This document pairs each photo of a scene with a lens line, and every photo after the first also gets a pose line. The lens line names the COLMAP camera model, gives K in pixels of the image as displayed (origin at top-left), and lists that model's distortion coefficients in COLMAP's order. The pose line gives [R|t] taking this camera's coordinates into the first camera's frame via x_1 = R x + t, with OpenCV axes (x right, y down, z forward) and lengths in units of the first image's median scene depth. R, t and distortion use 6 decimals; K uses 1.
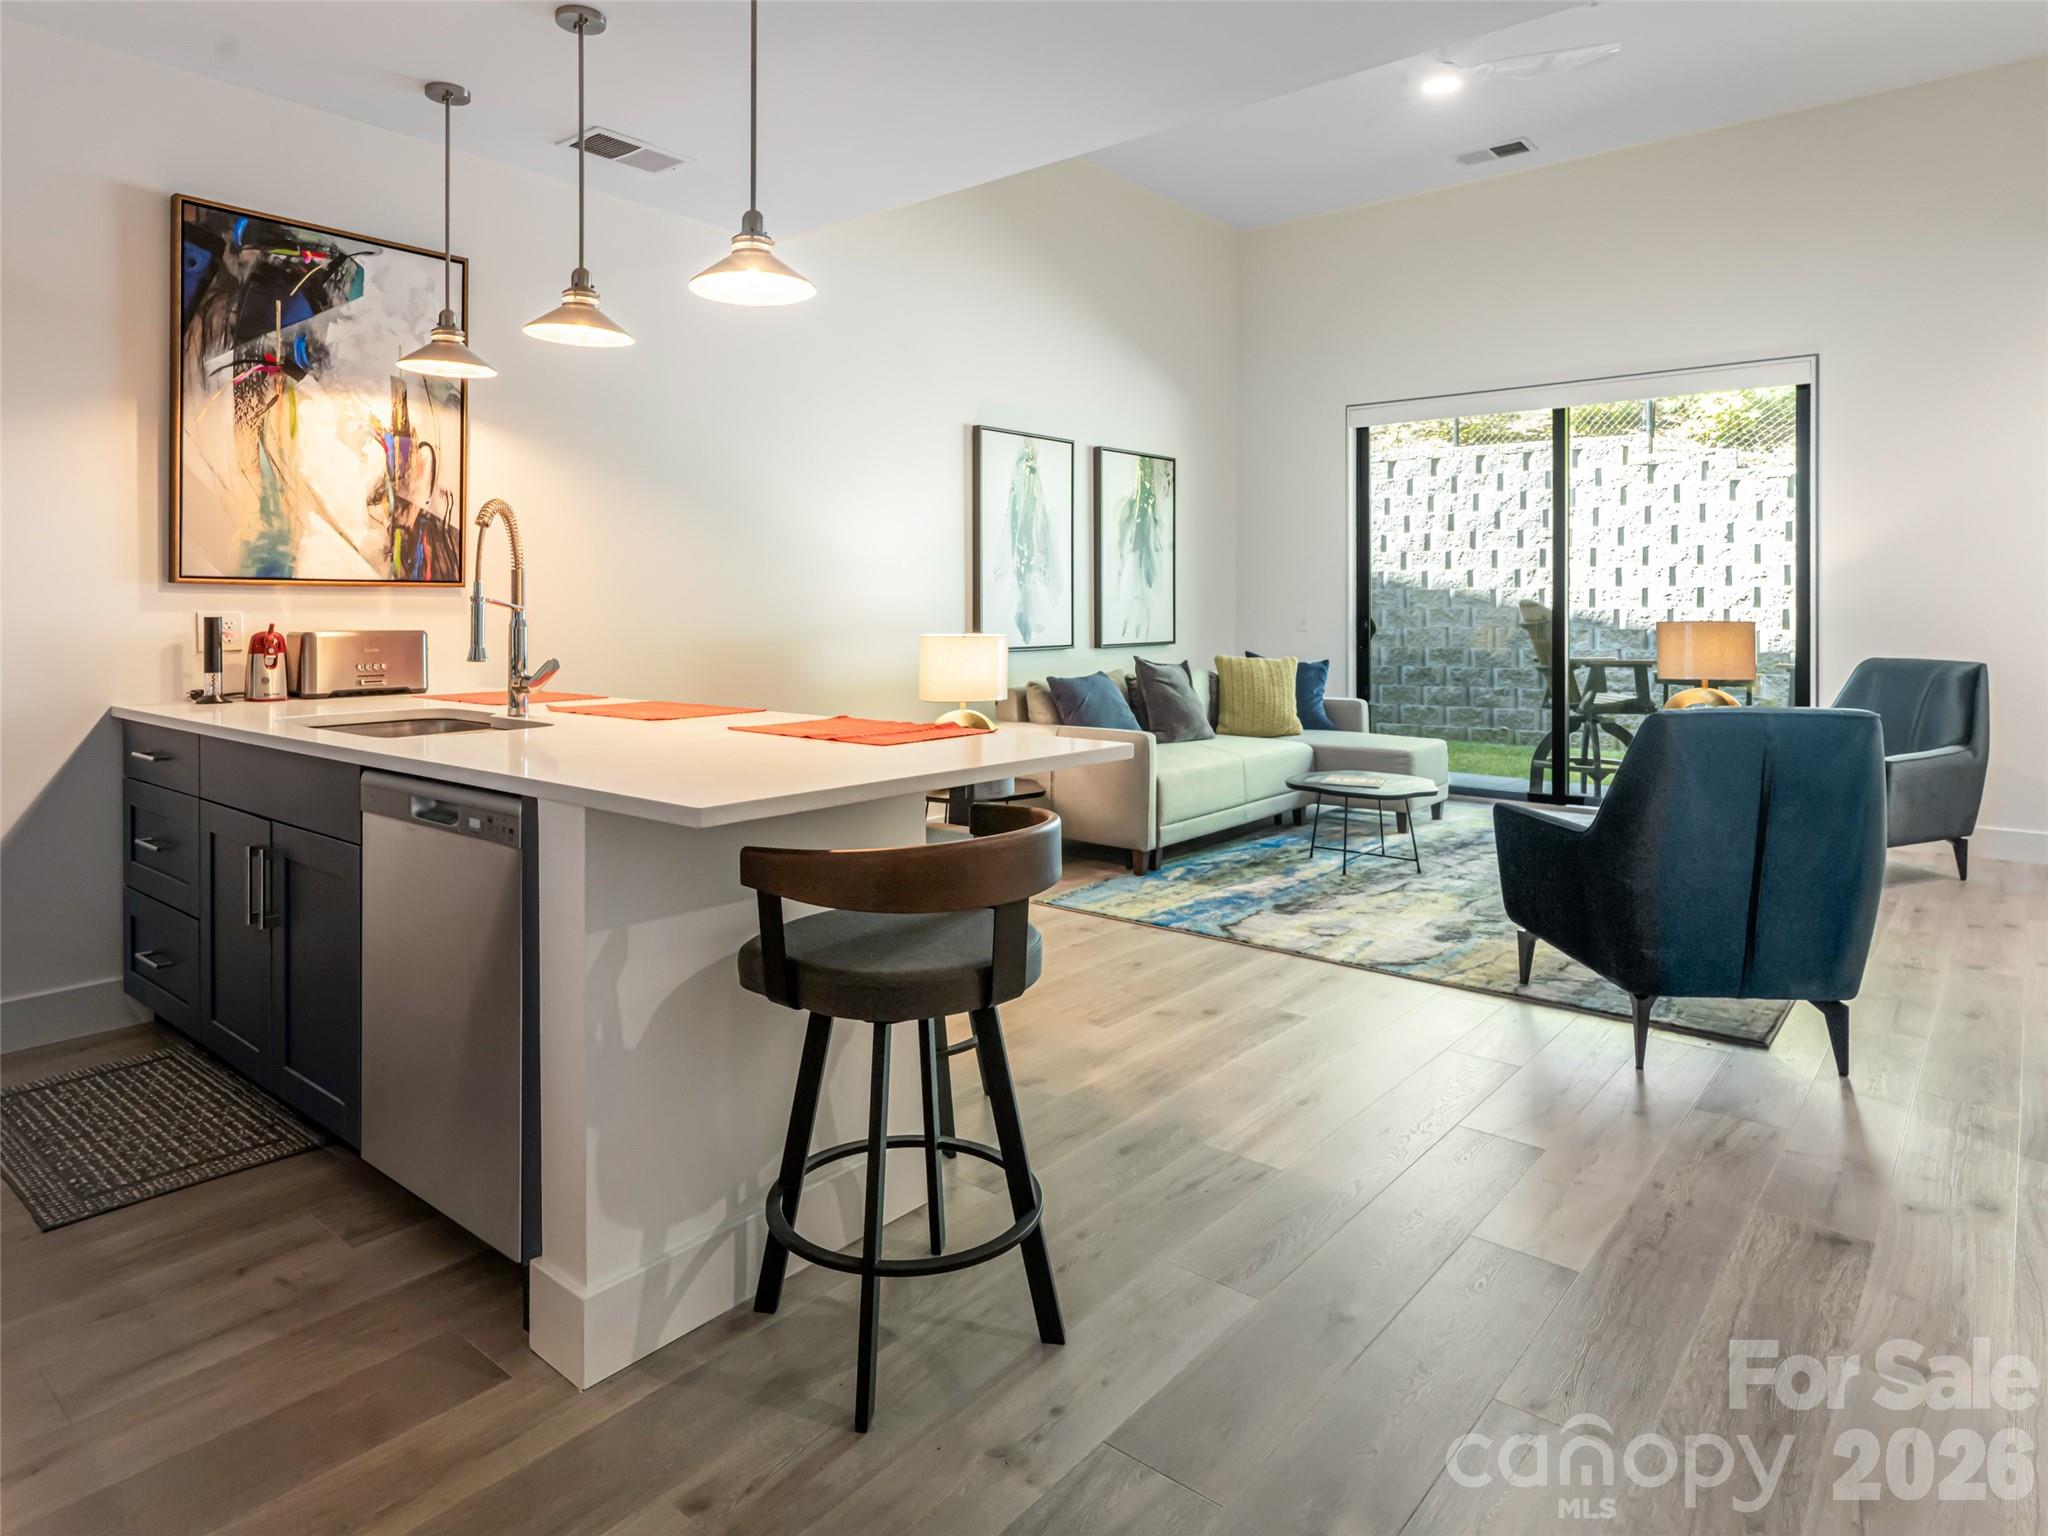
lens RADIAL K [[1203.5, 0, 956.2], [0, 1203.5, 608.3], [0, 0, 1]] dist [-0.000233, -0.003840]
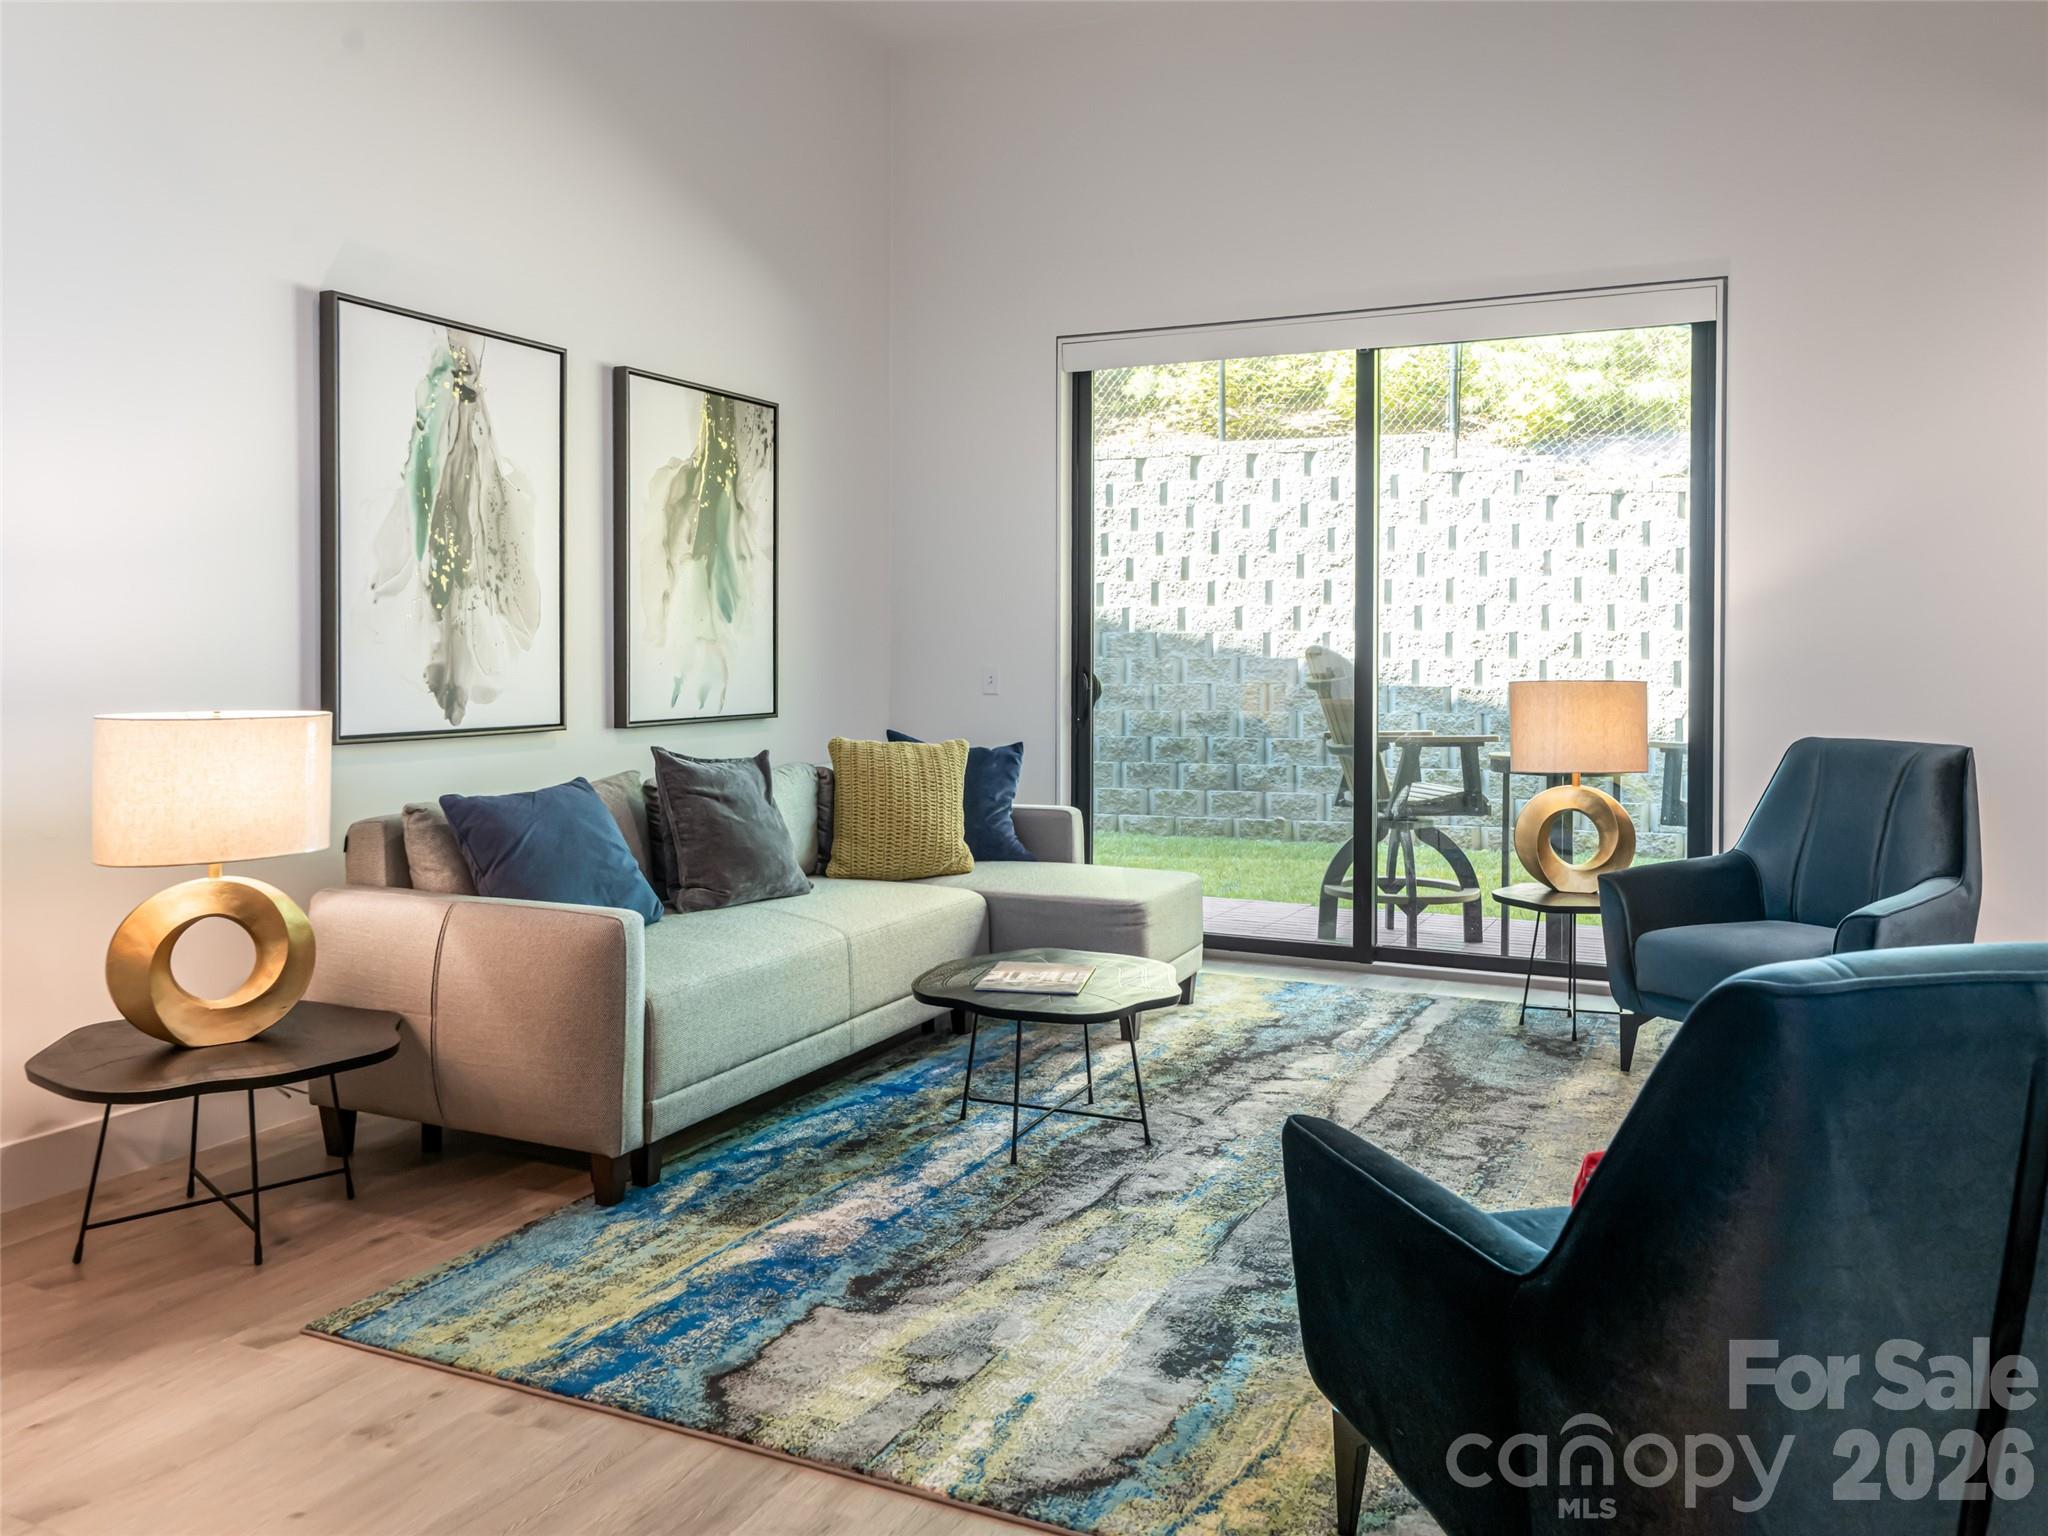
lens RADIAL K [[1484.6, 0, 1084.1], [0, 1484.6, 661.6], [0, 0, 1]] dist [0.003381, 0.011142]
pose [[0.955435, 0.002565, 0.295190, 0.202746], [-0.003721, 0.999987, 0.003352, -0.001471], [-0.295178, -0.004301, 0.955433, 0.470089]]
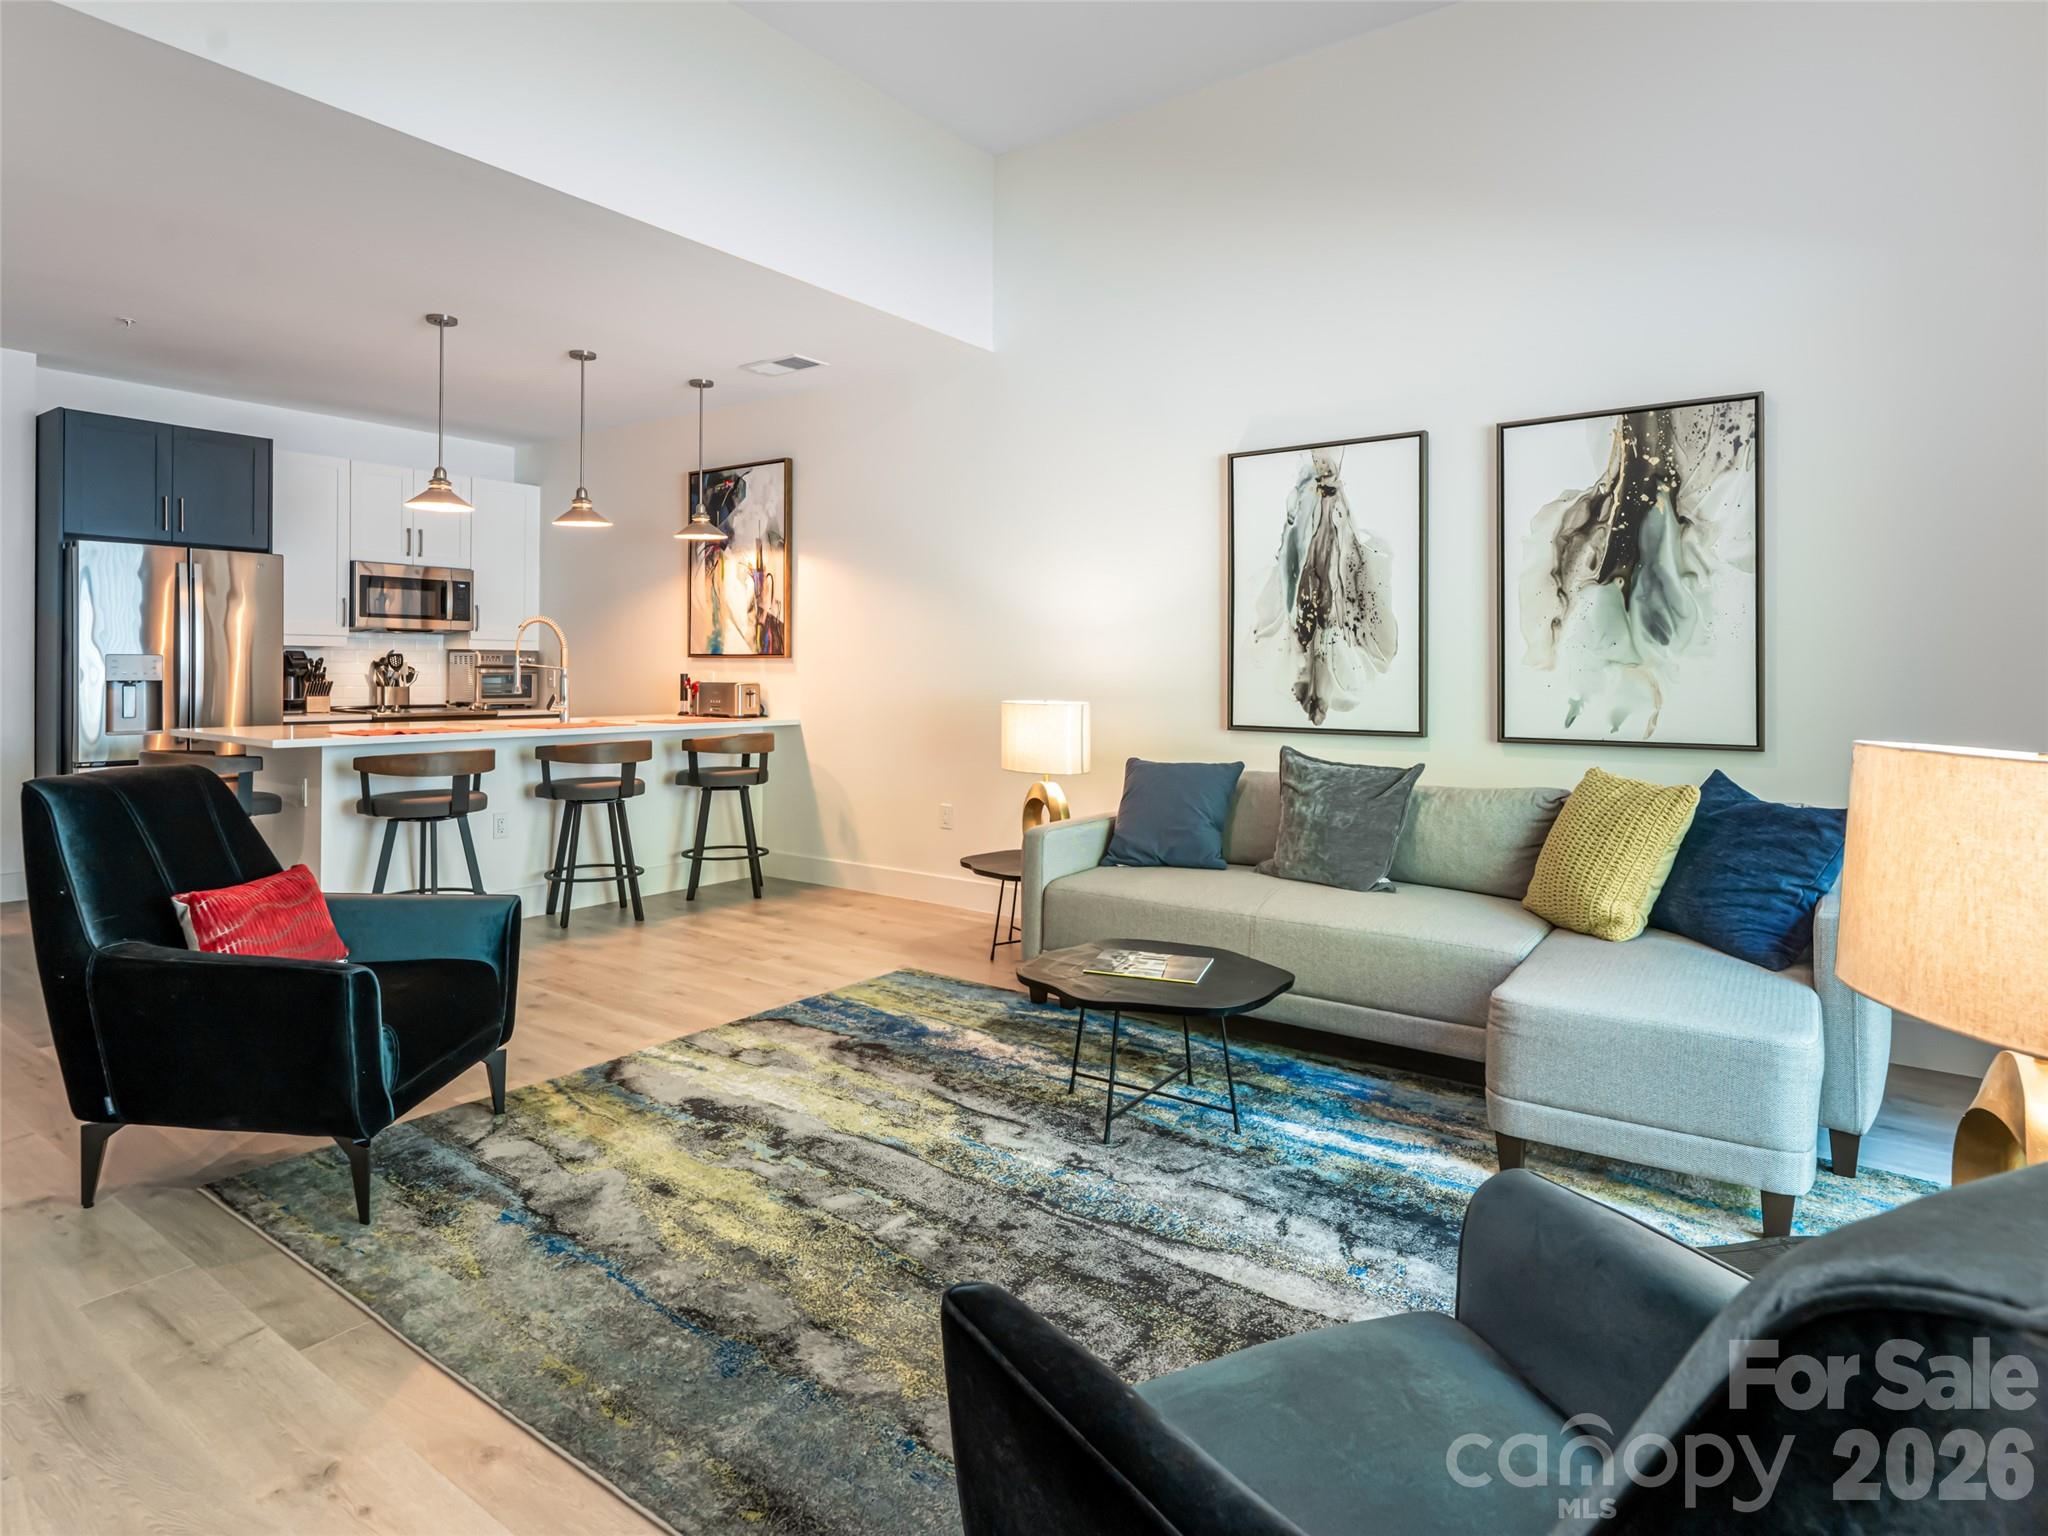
lens RADIAL K [[1154.9, 0, 985.6], [0, 1154.9, 666.9], [0, 0, 1]] dist [-0.001210, -0.000916]
pose [[0.078421, -0.002776, -0.996916, 1.187386], [-0.010278, 0.999941, -0.003593, -0.002506], [0.996867, 0.010528, 0.078388, 1.153571]]
